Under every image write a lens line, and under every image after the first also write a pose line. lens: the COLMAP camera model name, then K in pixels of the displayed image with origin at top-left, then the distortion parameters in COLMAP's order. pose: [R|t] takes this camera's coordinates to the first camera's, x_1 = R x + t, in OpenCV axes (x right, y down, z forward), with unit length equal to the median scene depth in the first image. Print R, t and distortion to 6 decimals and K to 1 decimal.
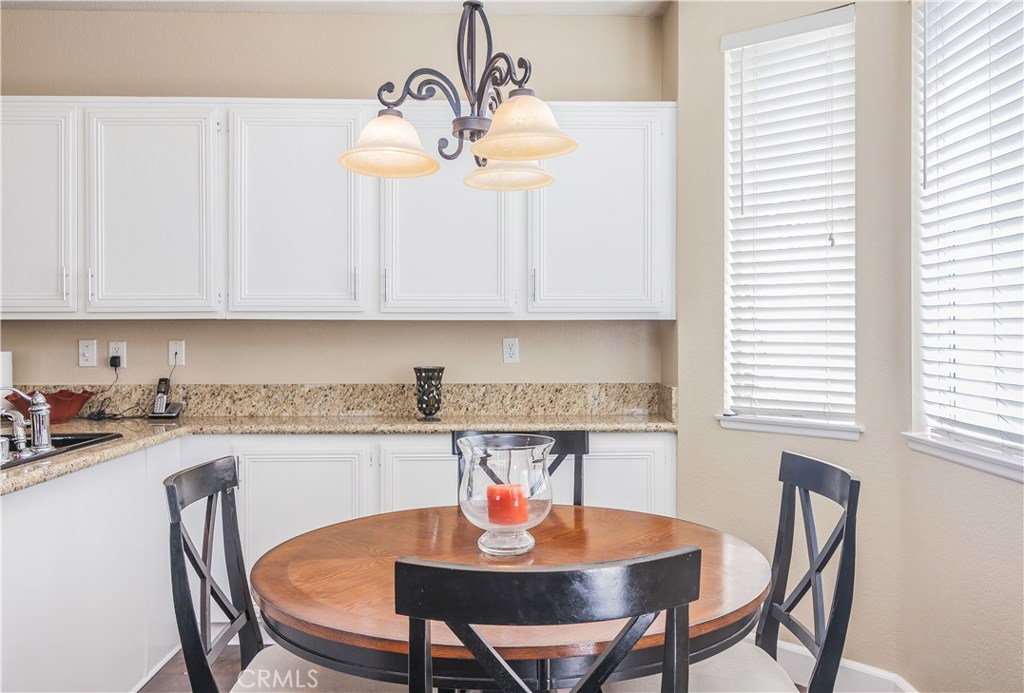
lens RADIAL K [[793.8, 0, 532.6], [0, 793.8, 330.6], [0, 0, 1]] dist [0.023395, -0.015579]
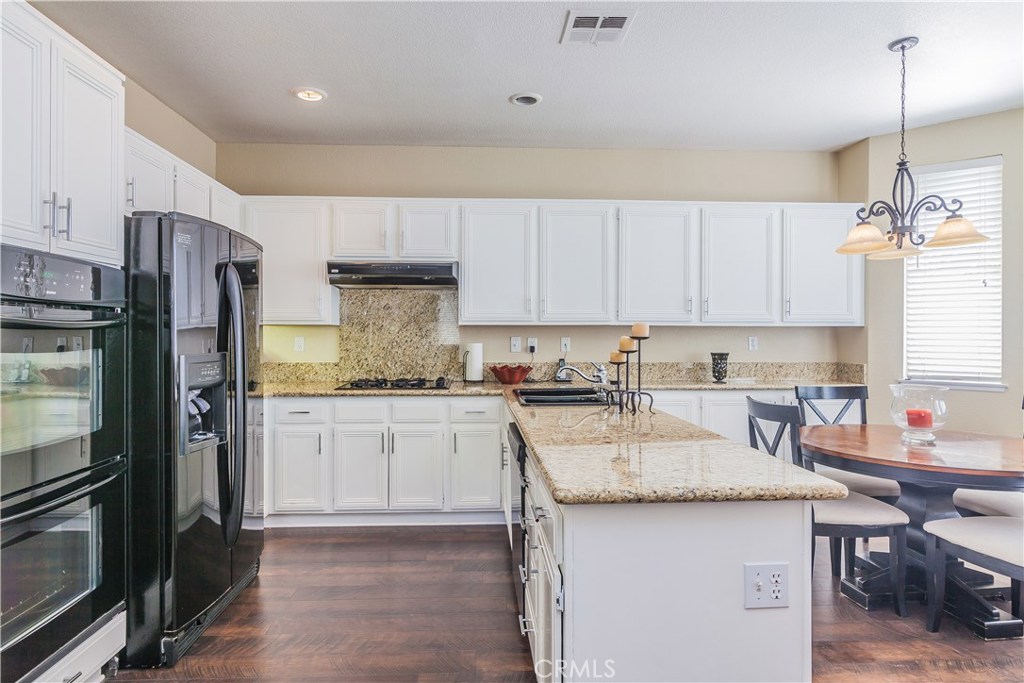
lens RADIAL K [[559.0, 0, 484.4], [0, 559.0, 334.9], [0, 0, 1]] dist [-0.001761, -0.002626]
pose [[0.999910, 0.002169, 0.013277, -0.690514], [-0.002283, 0.999961, 0.008581, -0.002352], [-0.013257, -0.008611, 0.999875, -0.231075]]
